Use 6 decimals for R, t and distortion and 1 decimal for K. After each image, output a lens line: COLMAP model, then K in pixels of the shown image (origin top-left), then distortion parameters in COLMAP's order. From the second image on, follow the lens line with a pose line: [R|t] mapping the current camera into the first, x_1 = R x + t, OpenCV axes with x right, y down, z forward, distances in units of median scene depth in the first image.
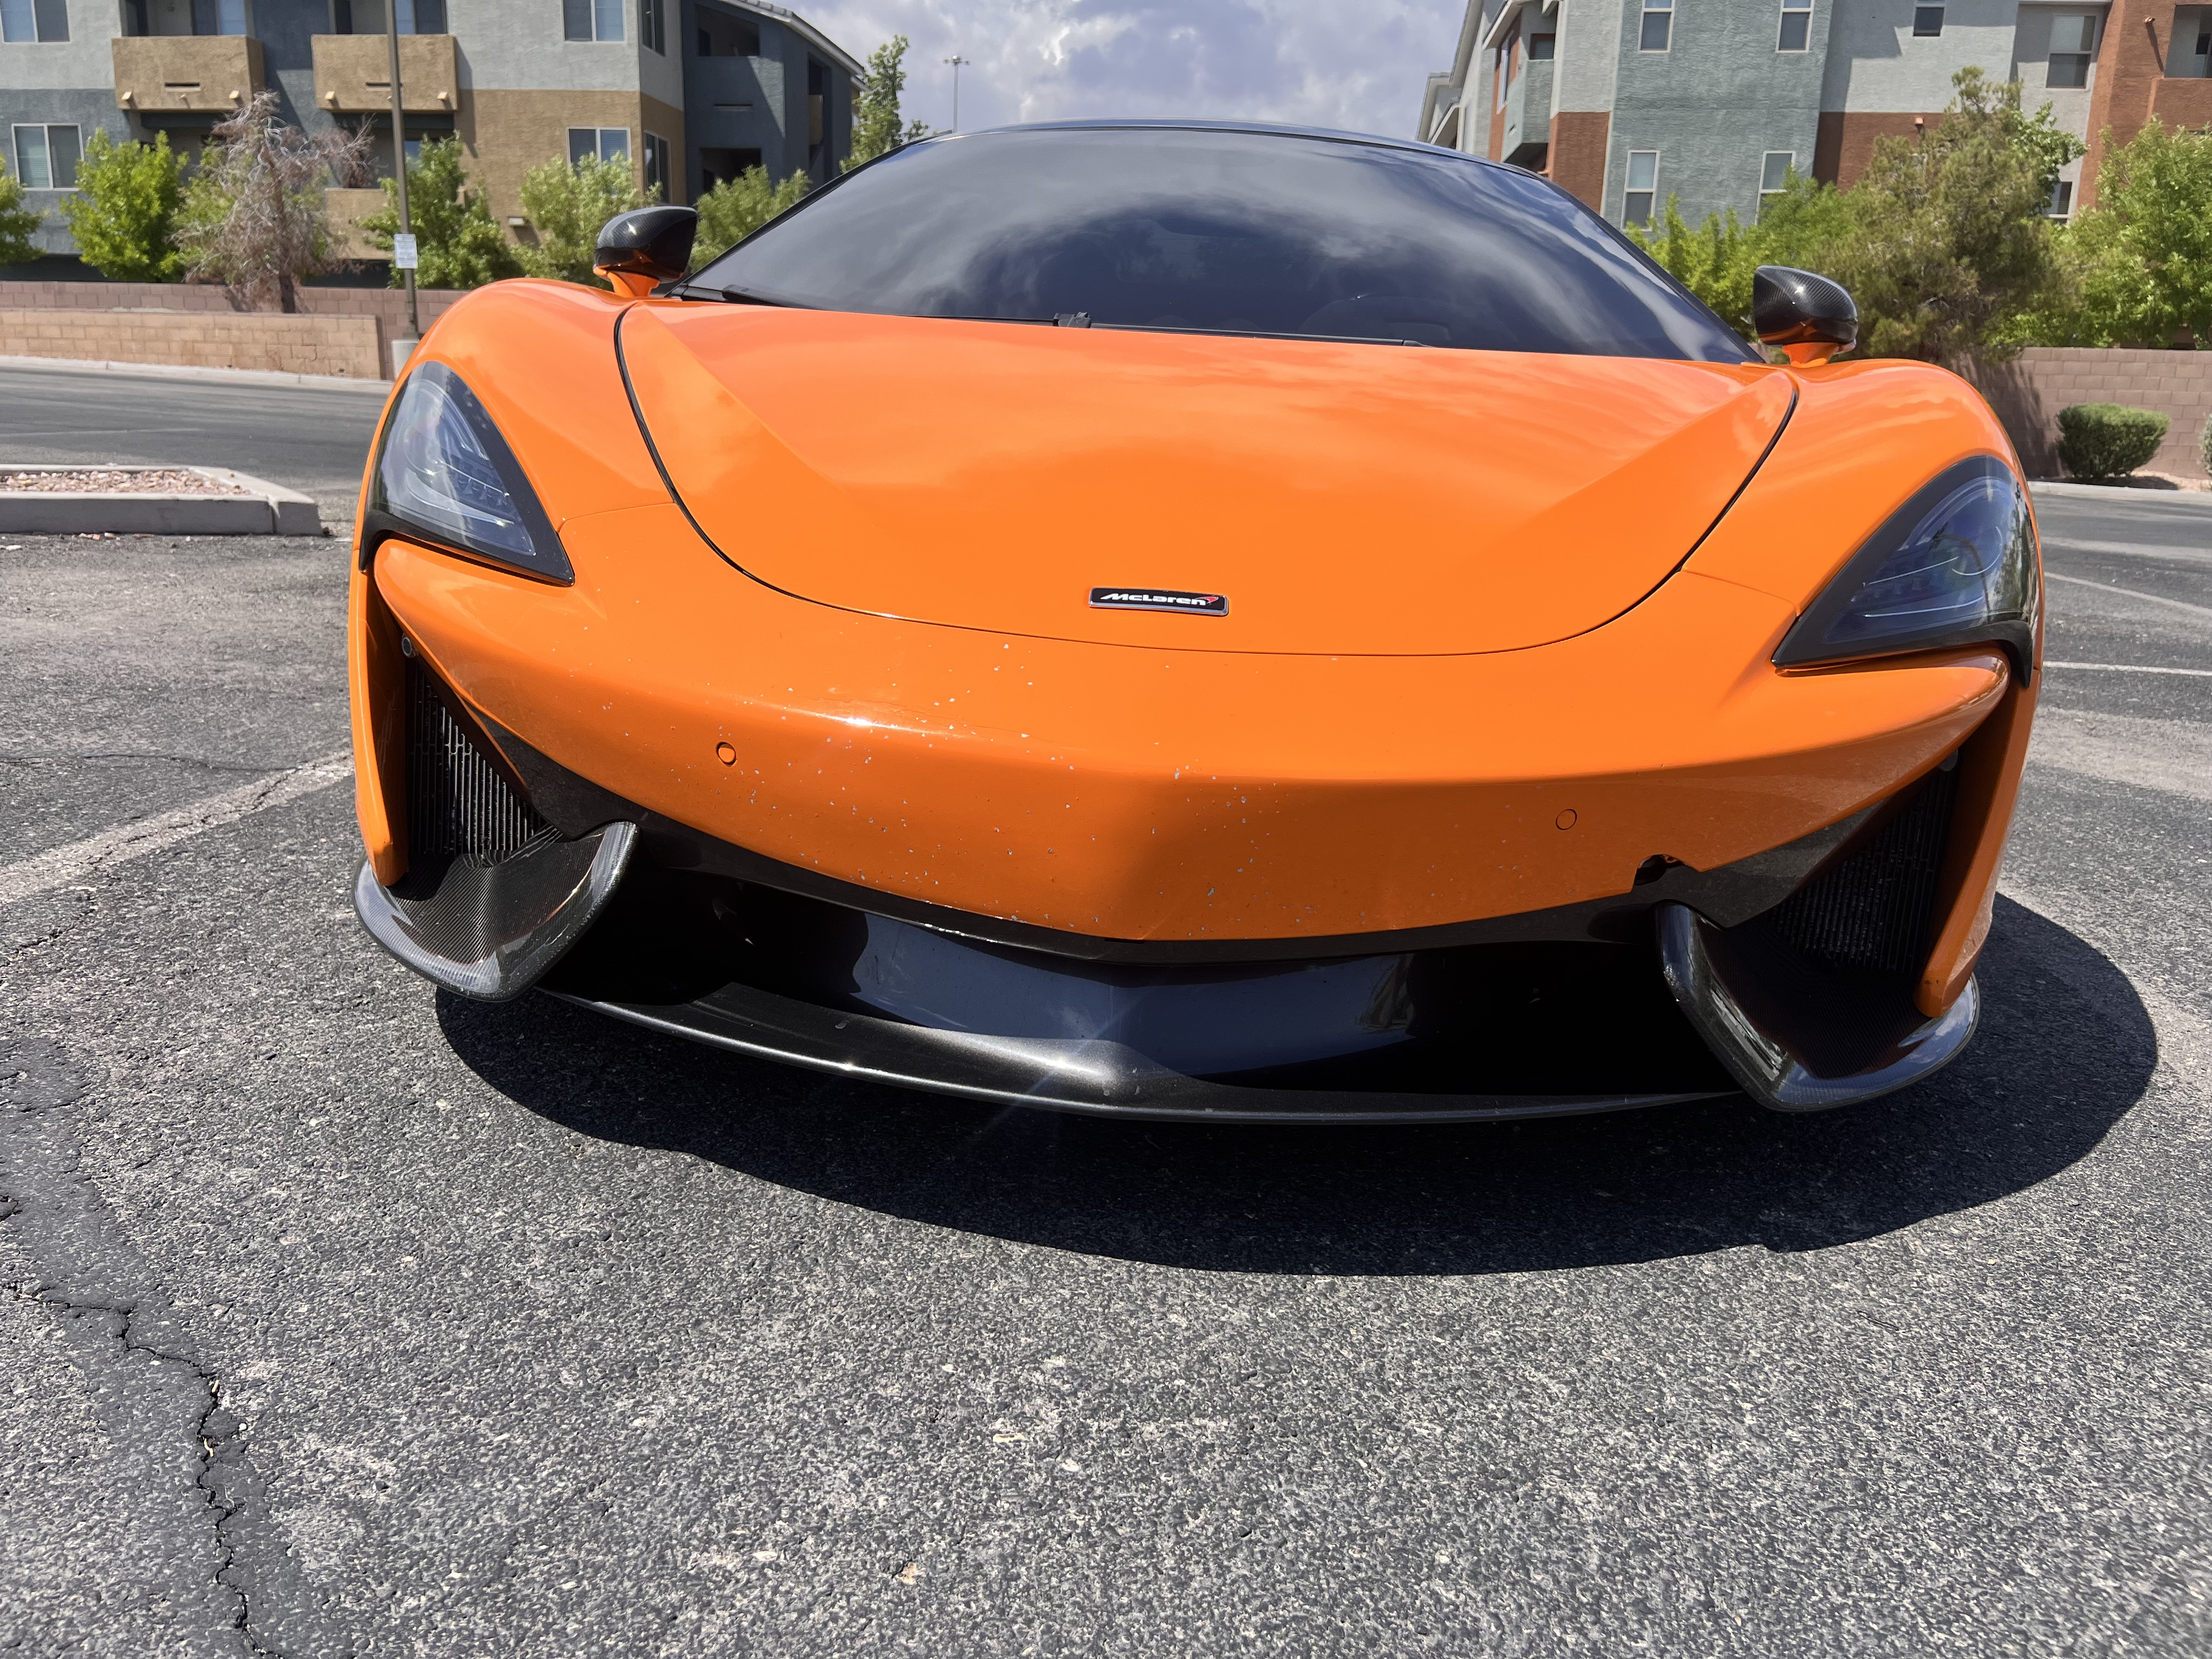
lens RADIAL K [[1666.6, 0, 1098.6], [0, 1666.6, 820.2], [0, 0, 1]] dist [0.034810, -0.037946]
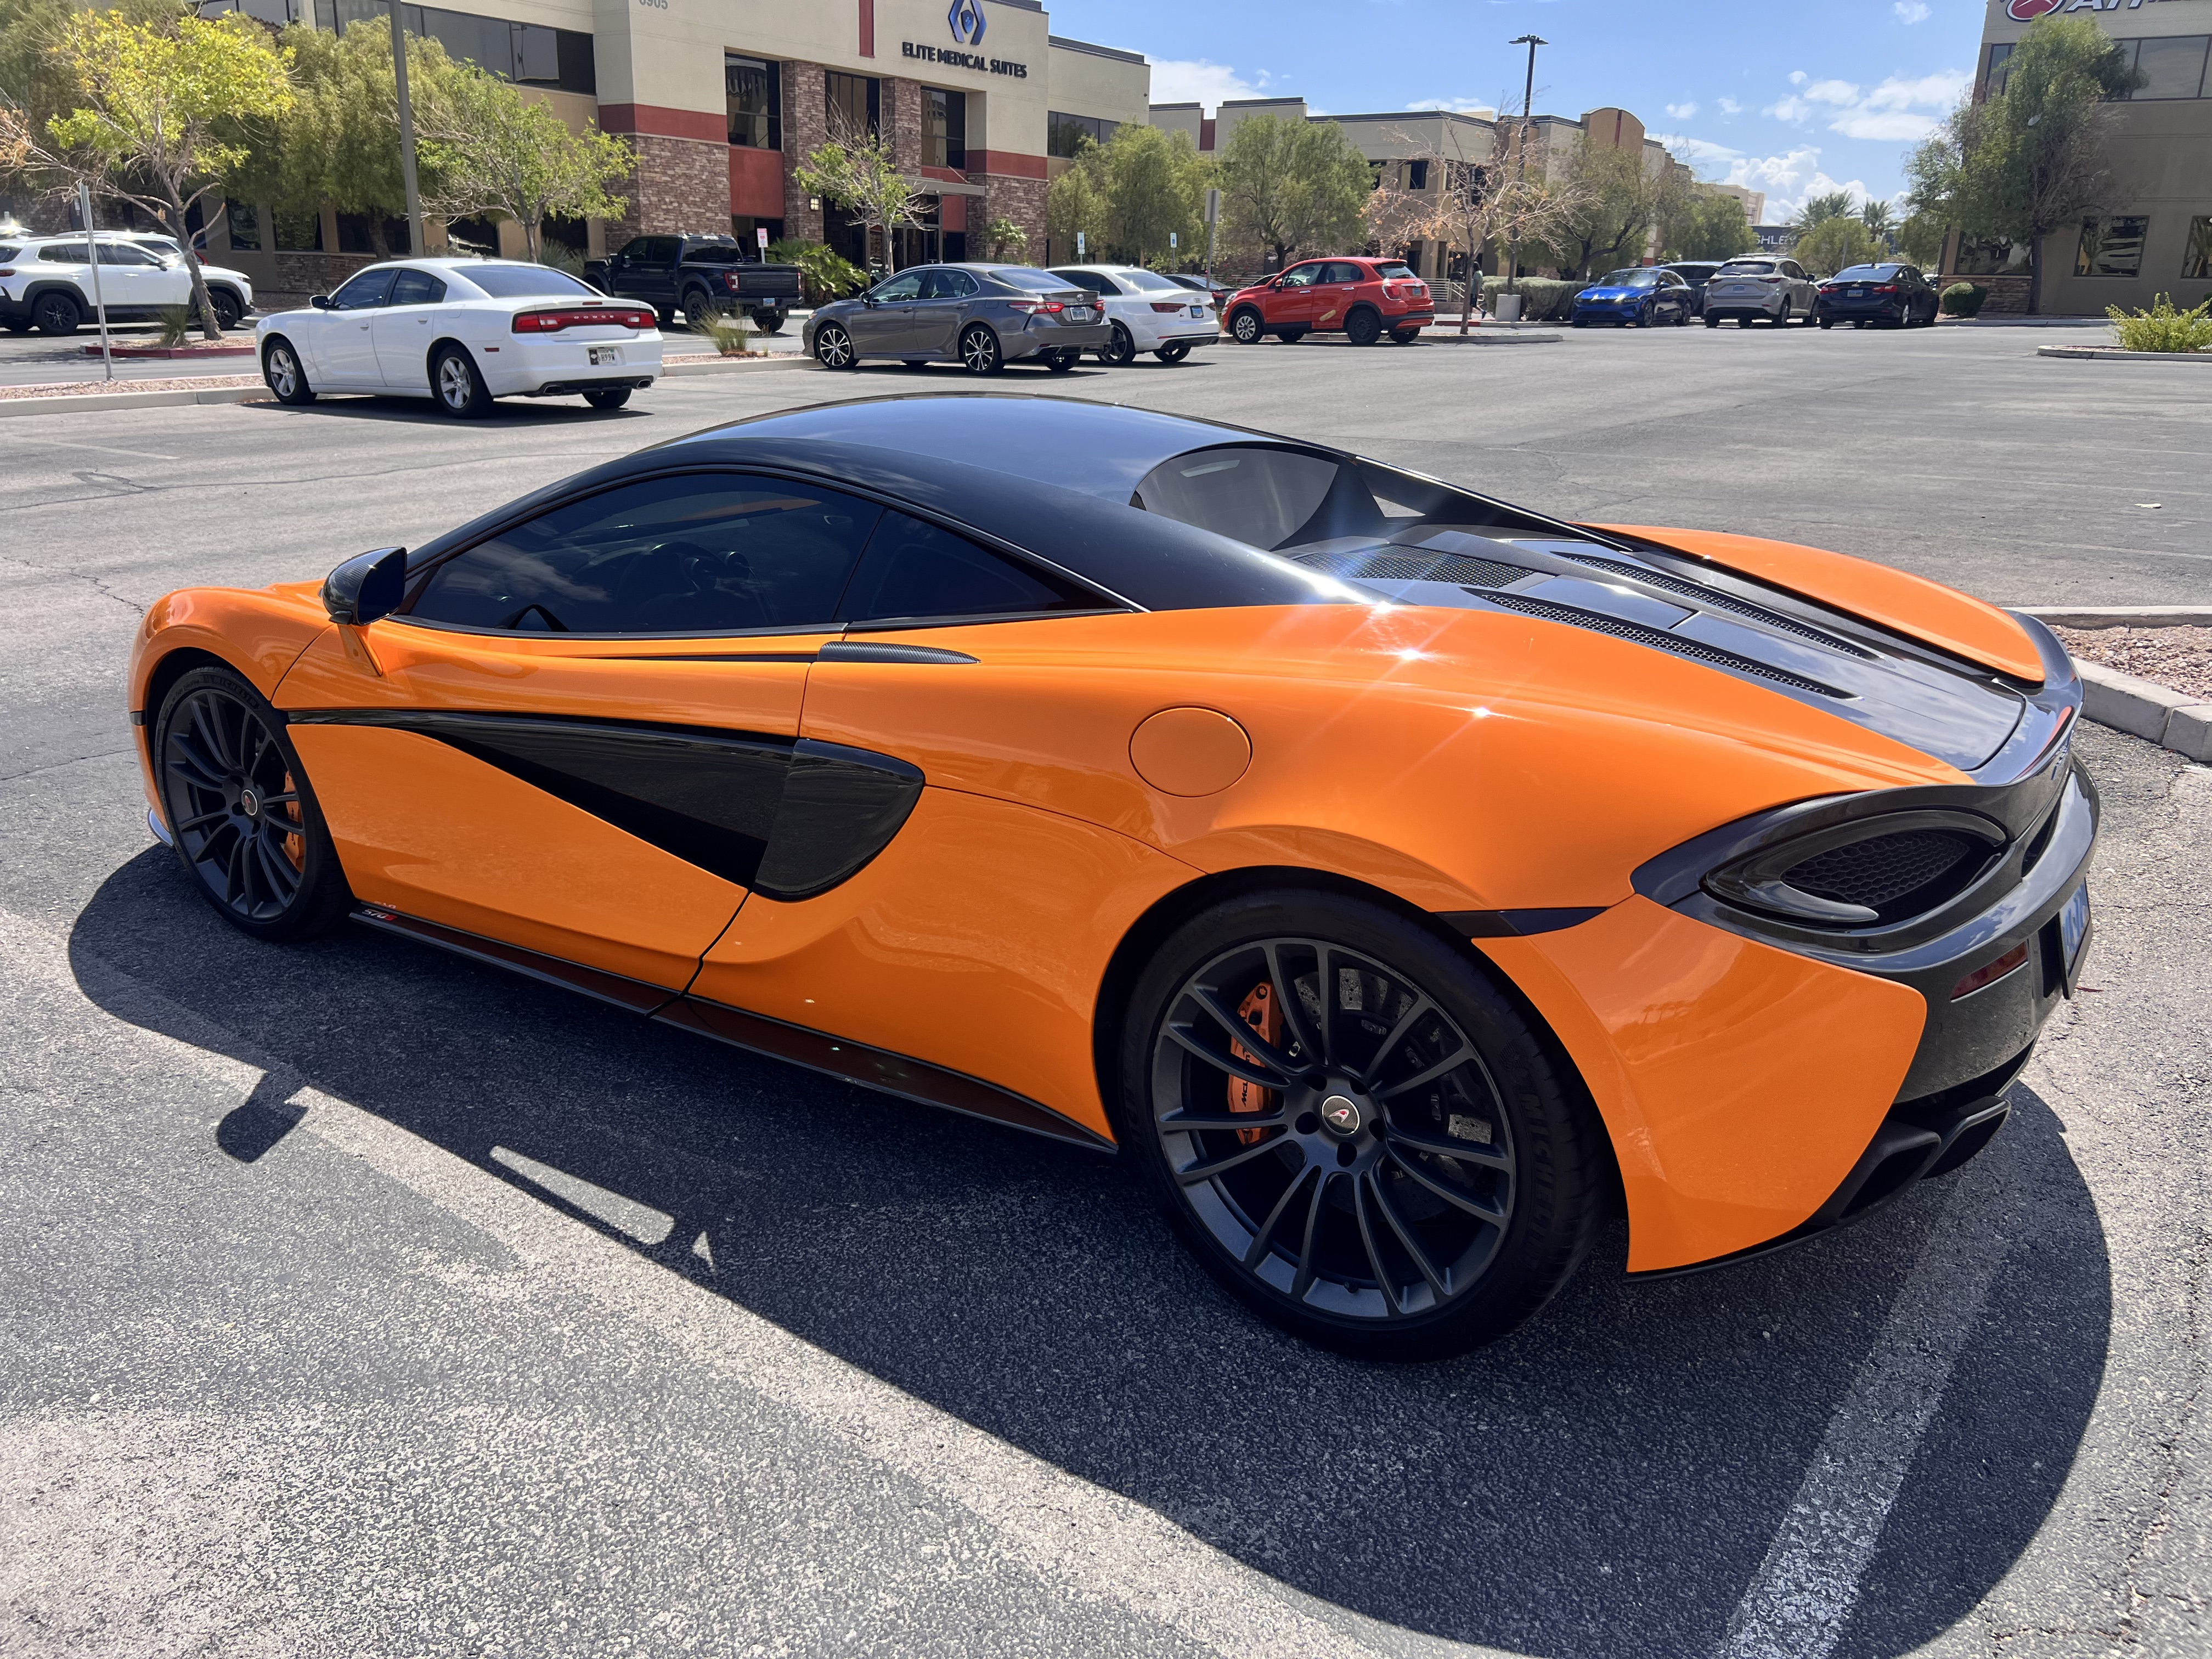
lens RADIAL K [[1669.7, 0, 1106.0], [0, 1669.7, 829.5], [0, 0, 1]] dist [0.030808, -0.029174]
pose [[-0.492484, 0.227425, -0.840082, 2.334674], [-0.245727, 0.889647, 0.384897, -1.439057], [0.834911, 0.395987, -0.382253, 3.823819]]
